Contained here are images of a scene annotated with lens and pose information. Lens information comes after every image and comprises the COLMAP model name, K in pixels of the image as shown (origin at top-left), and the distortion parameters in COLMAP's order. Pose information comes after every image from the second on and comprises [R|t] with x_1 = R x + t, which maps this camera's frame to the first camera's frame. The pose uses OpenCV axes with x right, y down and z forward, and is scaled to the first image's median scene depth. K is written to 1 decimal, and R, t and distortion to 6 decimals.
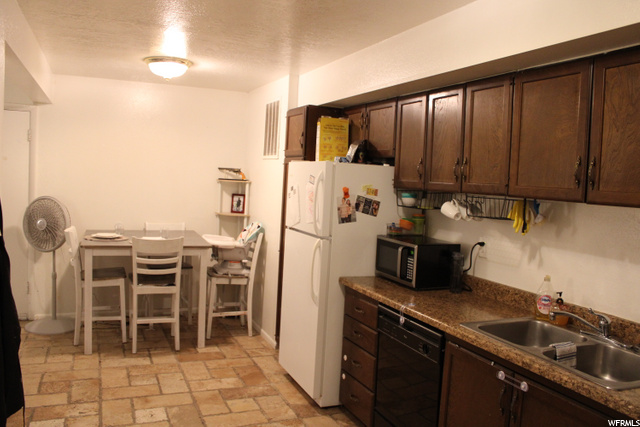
lens RADIAL K [[554.8, 0, 320.0], [0, 554.8, 213.5], [0, 0, 1]] dist [-0.001329, 0.001042]
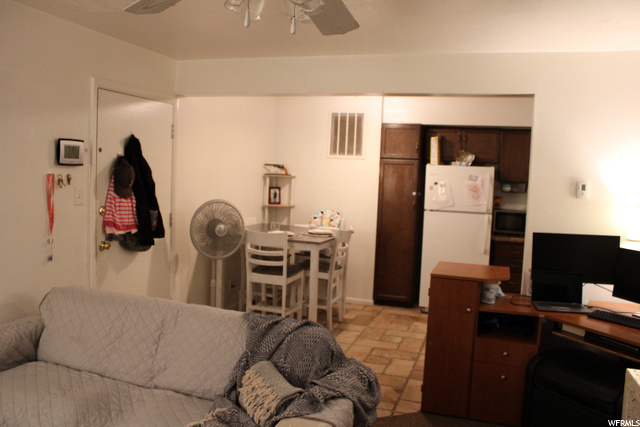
lens RADIAL K [[526.9, 0, 320.0], [0, 526.9, 213.5], [0, 0, 1]] dist [-0.001490, -0.000284]
pose [[0.624653, -0.085514, 0.776206, -1.004757], [0.044032, 0.996262, 0.074323, -0.062101], [-0.779660, -0.012248, 0.626083, 0.285051]]
